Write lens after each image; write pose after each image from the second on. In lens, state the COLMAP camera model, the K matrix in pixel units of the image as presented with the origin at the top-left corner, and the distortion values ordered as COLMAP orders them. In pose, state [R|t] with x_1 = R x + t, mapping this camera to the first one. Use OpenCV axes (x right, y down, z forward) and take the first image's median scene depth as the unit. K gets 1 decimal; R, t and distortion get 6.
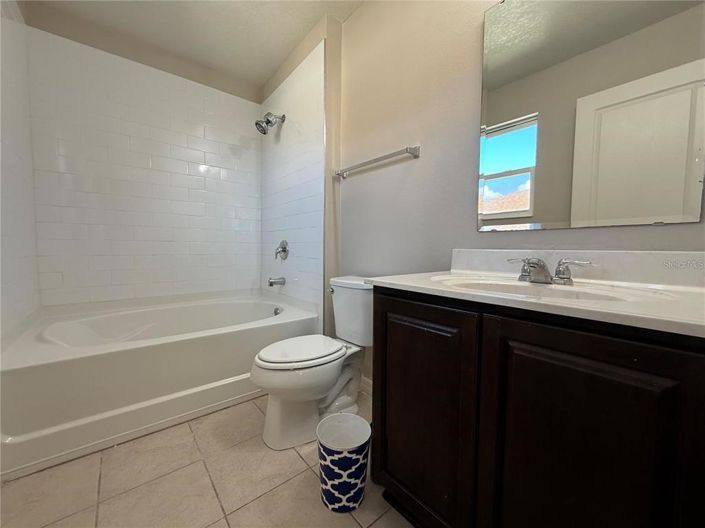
lens RADIAL K [[280.7, 0, 352.5], [0, 280.7, 264.0], [0, 0, 1]] dist [-0.000990, 0.000206]
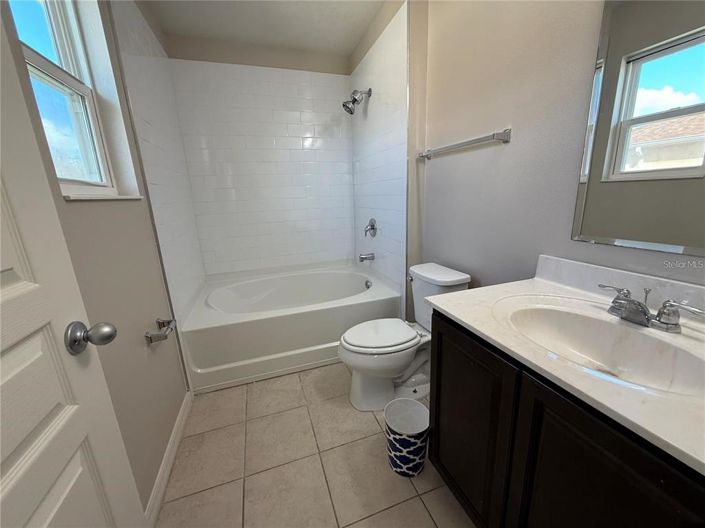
lens RADIAL K [[280.7, 0, 352.5], [0, 280.7, 264.0], [0, 0, 1]] dist [-0.000990, 0.000206]
pose [[0.934092, 0.039706, -0.354819, 0.104090], [0.027958, 0.982611, 0.183560, -0.179663], [0.355937, -0.181382, 0.916738, -0.033325]]
